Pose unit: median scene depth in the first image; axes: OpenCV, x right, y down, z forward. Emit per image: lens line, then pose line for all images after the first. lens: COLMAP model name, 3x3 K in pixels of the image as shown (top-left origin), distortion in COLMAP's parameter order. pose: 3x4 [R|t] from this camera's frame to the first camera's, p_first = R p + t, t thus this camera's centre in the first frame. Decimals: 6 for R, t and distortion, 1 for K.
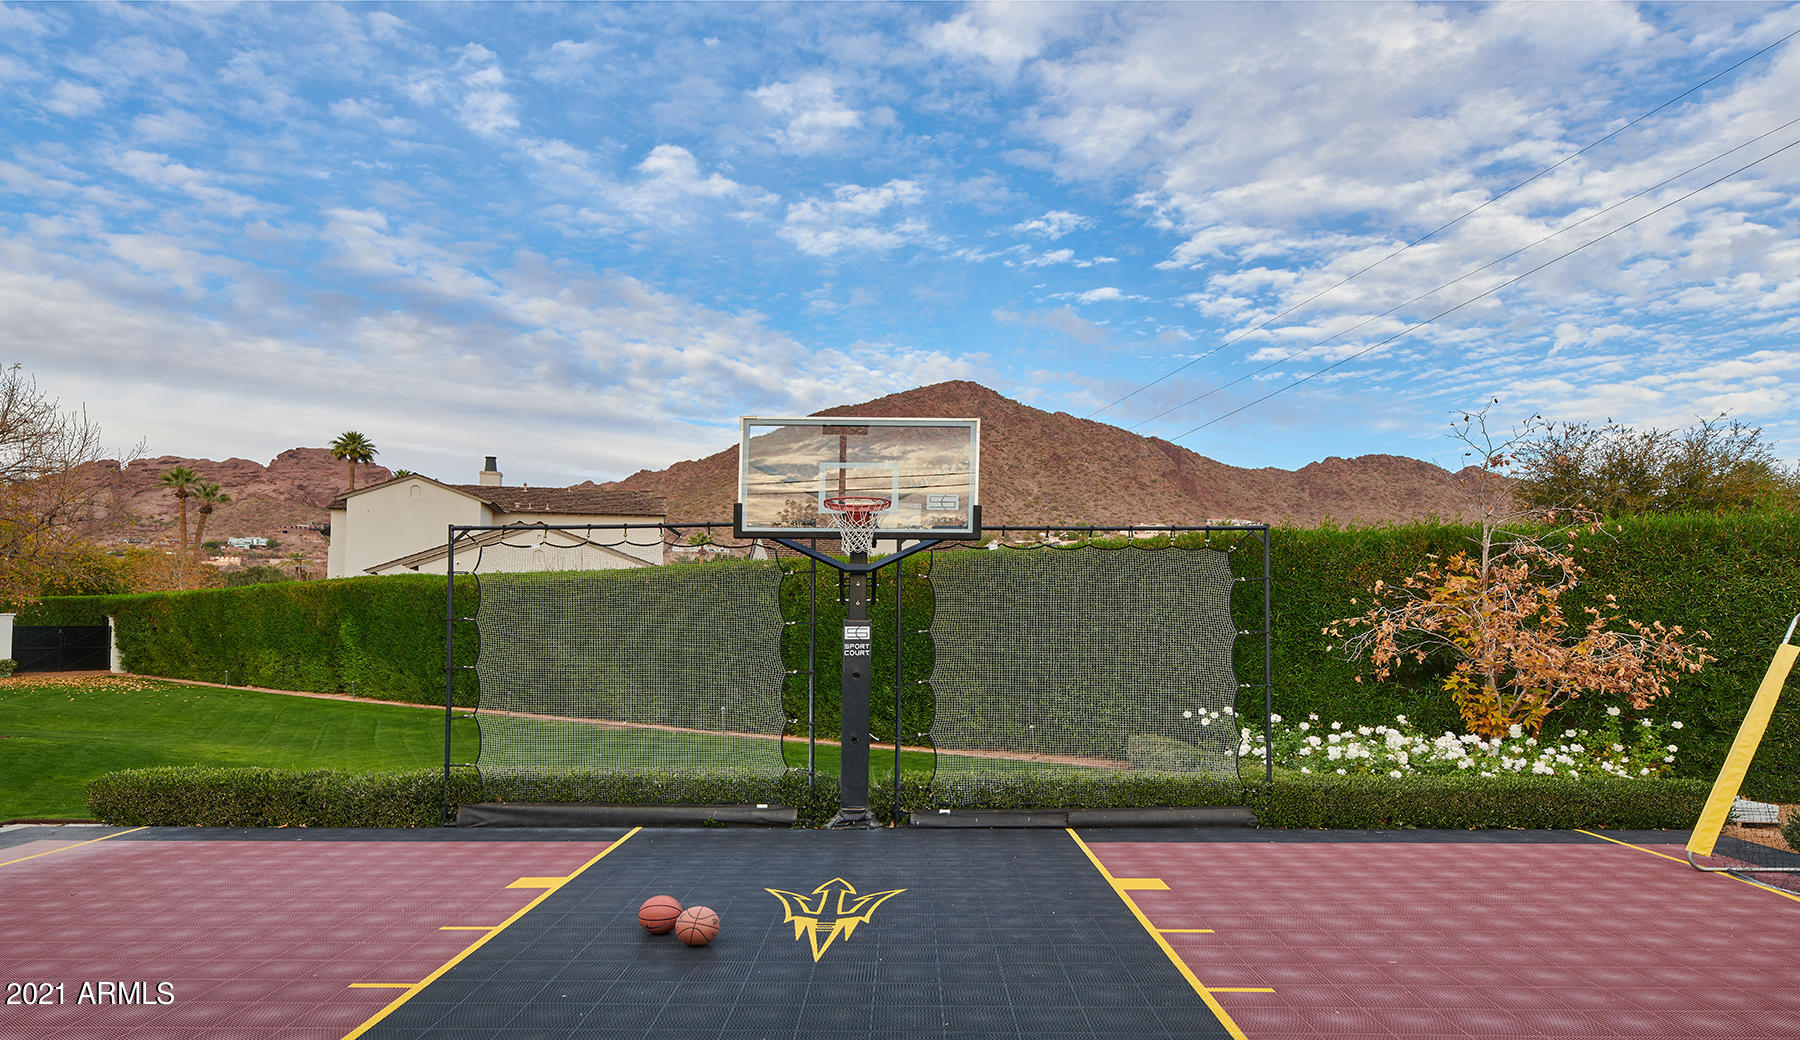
lens RADIAL K [[929.4, 0, 898.4], [0, 929.4, 525.5], [0, 0, 1]] dist [-0.001422, -0.001225]
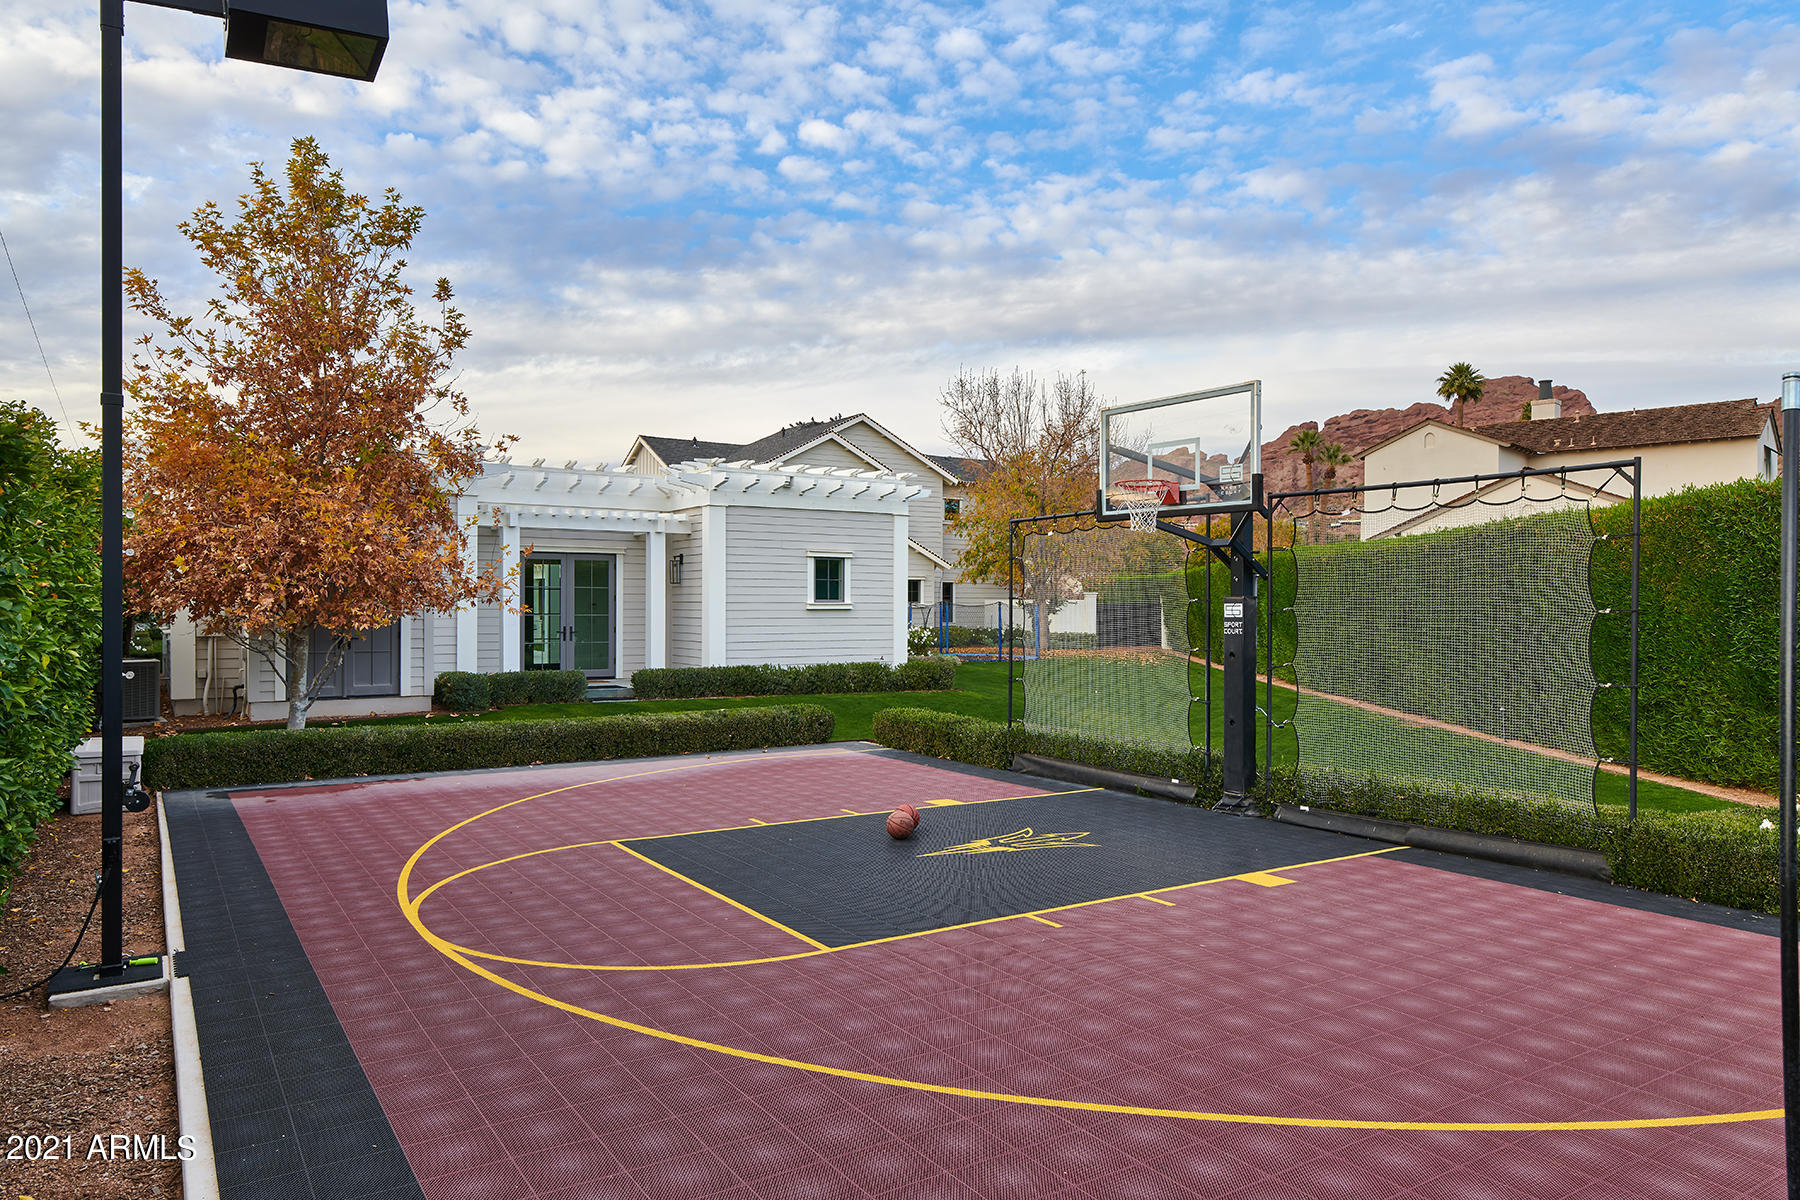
lens RADIAL K [[1262.9, 0, 900.2], [0, 1262.9, 600.6], [0, 0, 1]] dist [0.058295, 0.000068]
pose [[0.543241, -0.003812, -0.839568, 0.174053], [0.092867, 0.994126, 0.055576, 0.000697], [0.834425, -0.108160, 0.540404, 0.005969]]
